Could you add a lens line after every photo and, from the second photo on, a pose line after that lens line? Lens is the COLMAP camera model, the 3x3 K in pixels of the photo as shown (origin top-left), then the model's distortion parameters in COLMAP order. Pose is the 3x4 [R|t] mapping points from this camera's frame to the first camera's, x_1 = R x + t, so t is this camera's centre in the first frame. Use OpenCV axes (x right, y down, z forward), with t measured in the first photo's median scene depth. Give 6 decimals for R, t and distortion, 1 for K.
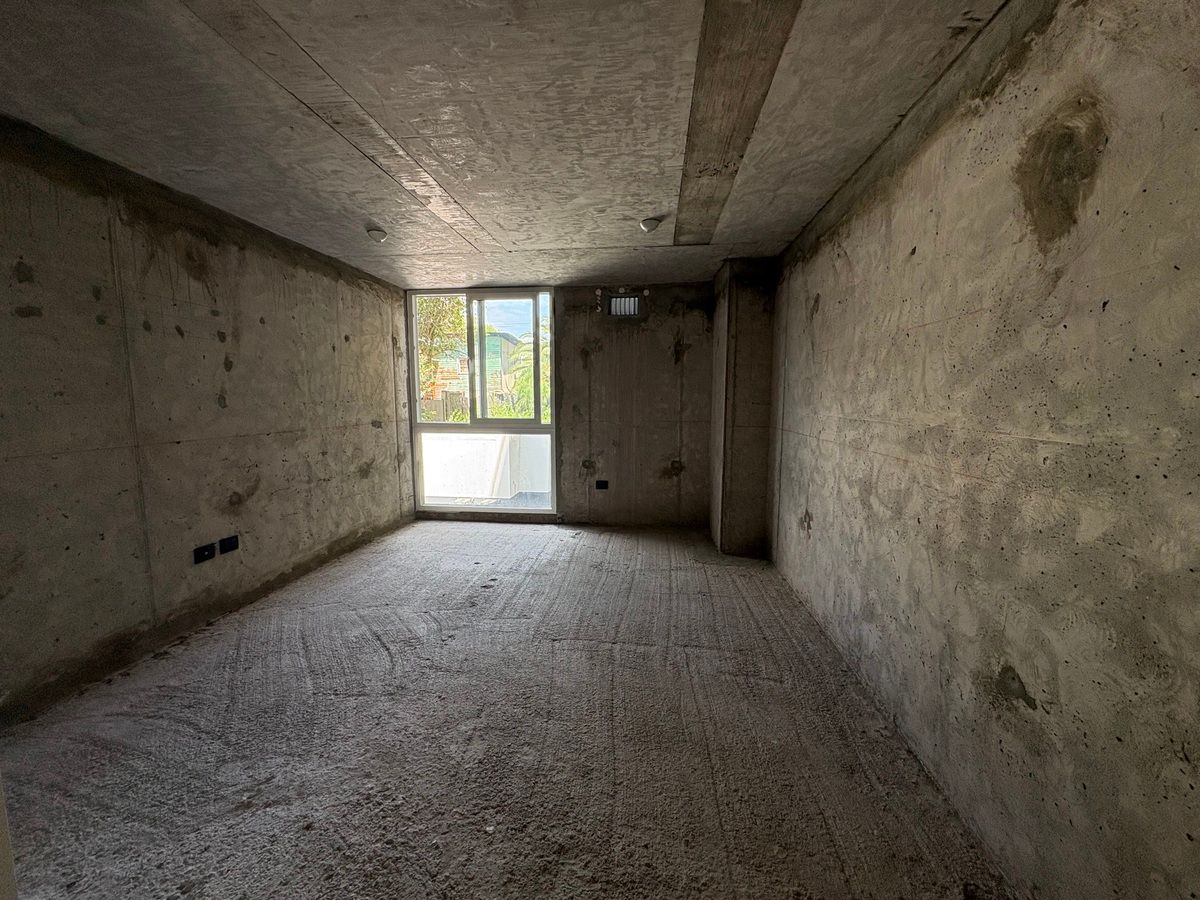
lens RADIAL K [[478.3, 0, 600.4], [0, 478.3, 446.5], [0, 0, 1]] dist [0.020444, 0.000078]
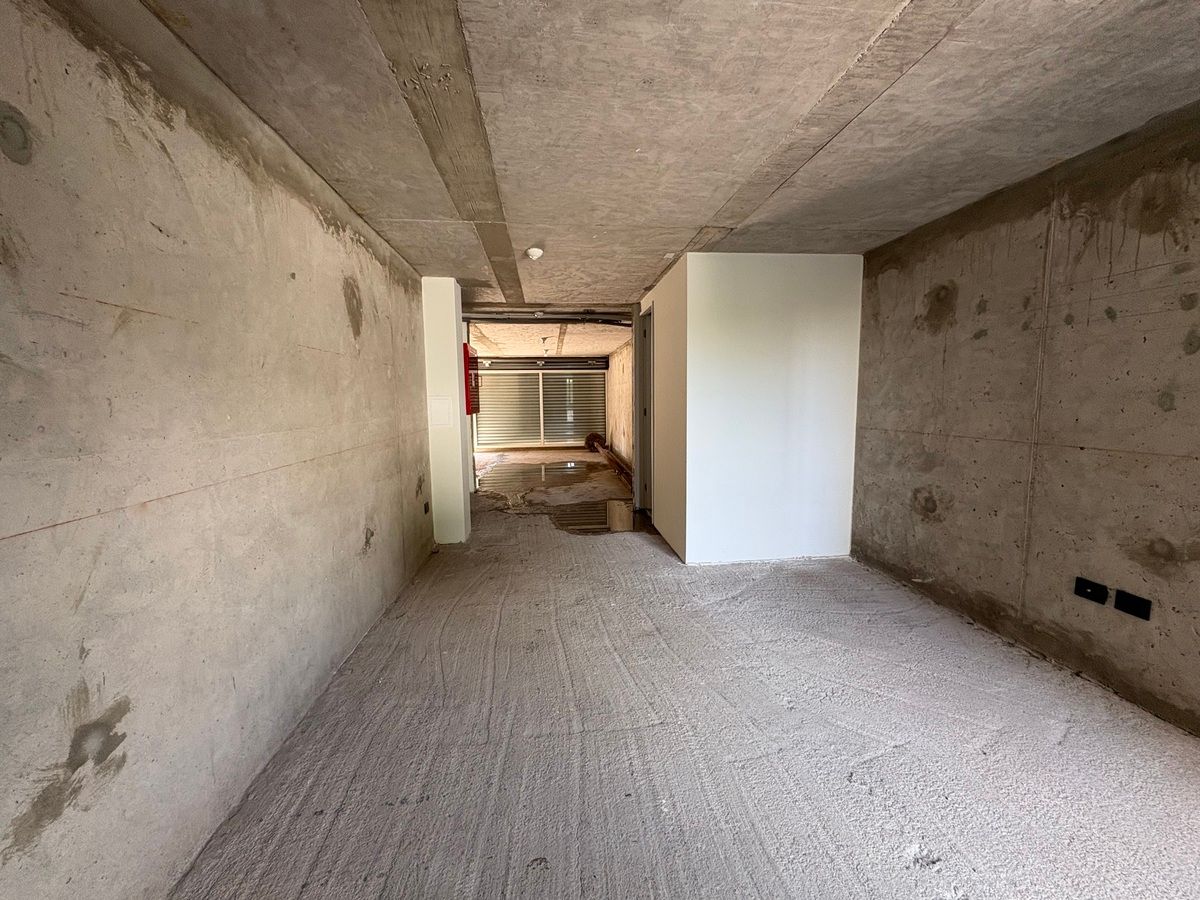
lens RADIAL K [[478.3, 0, 600.0], [0, 478.3, 454.3], [0, 0, 1]] dist [0.020444, 0.000078]
pose [[-0.974212, 0.039101, -0.222221, 0.163921], [-0.011356, 0.975126, 0.221360, -0.190444], [0.225349, 0.218175, -0.949535, 1.734060]]
